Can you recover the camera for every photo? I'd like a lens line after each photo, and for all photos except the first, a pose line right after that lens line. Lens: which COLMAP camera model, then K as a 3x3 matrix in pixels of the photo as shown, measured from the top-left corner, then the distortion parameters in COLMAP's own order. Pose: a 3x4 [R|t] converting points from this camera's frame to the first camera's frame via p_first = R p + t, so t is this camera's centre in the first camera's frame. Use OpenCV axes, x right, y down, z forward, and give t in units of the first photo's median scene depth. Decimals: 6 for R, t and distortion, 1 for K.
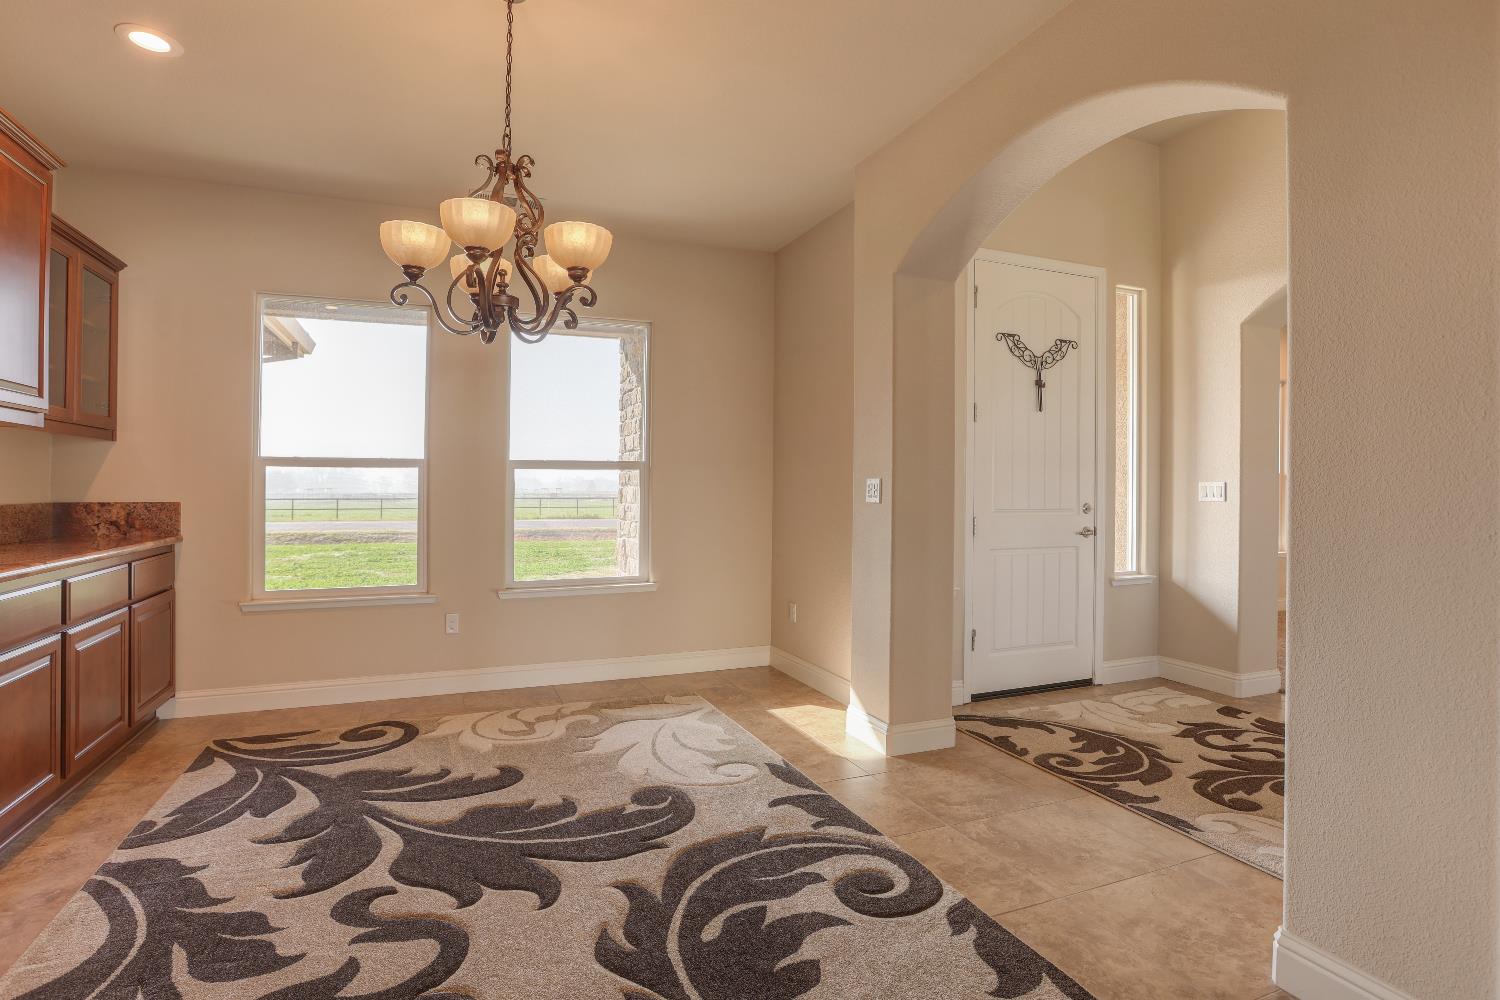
lens RADIAL K [[750.4, 0, 749.2], [0, 750.4, 495.1], [0, 0, 1]] dist [-0.030161, -0.000212]
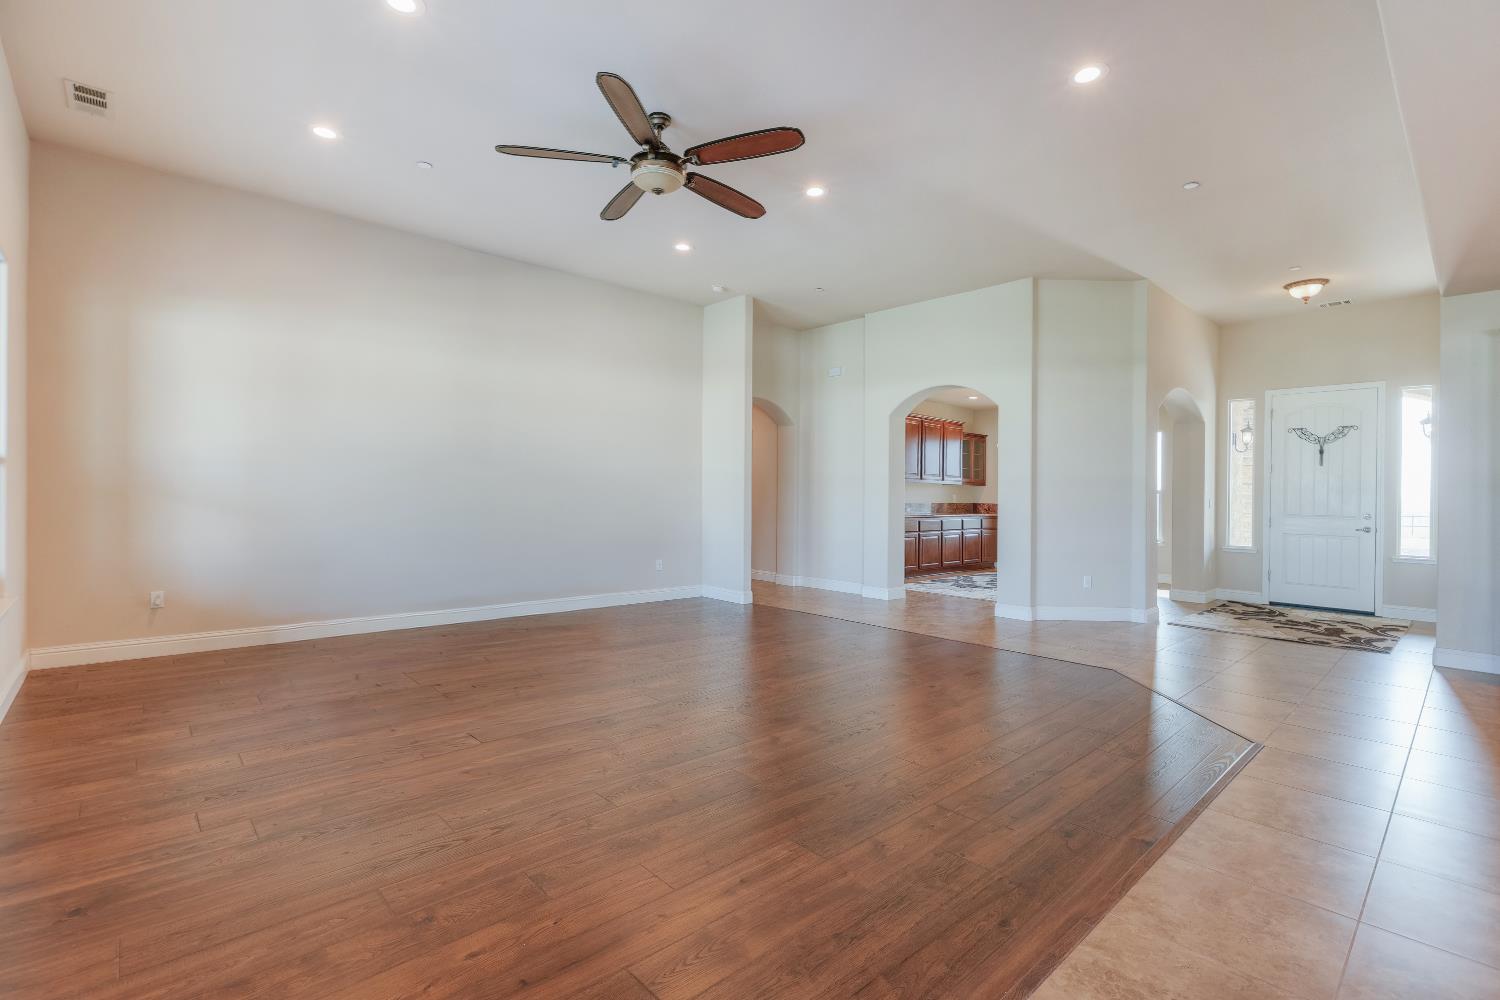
lens RADIAL K [[681.1, 0, 750.0], [0, 681.1, 500.0], [0, 0, 1]] dist [0.000113, 0.000095]
pose [[0.341168, 0.013211, -0.939909, 1.661190], [-0.020823, 0.999762, 0.006494, -0.002432], [0.939772, 0.017356, 0.341362, -1.084109]]
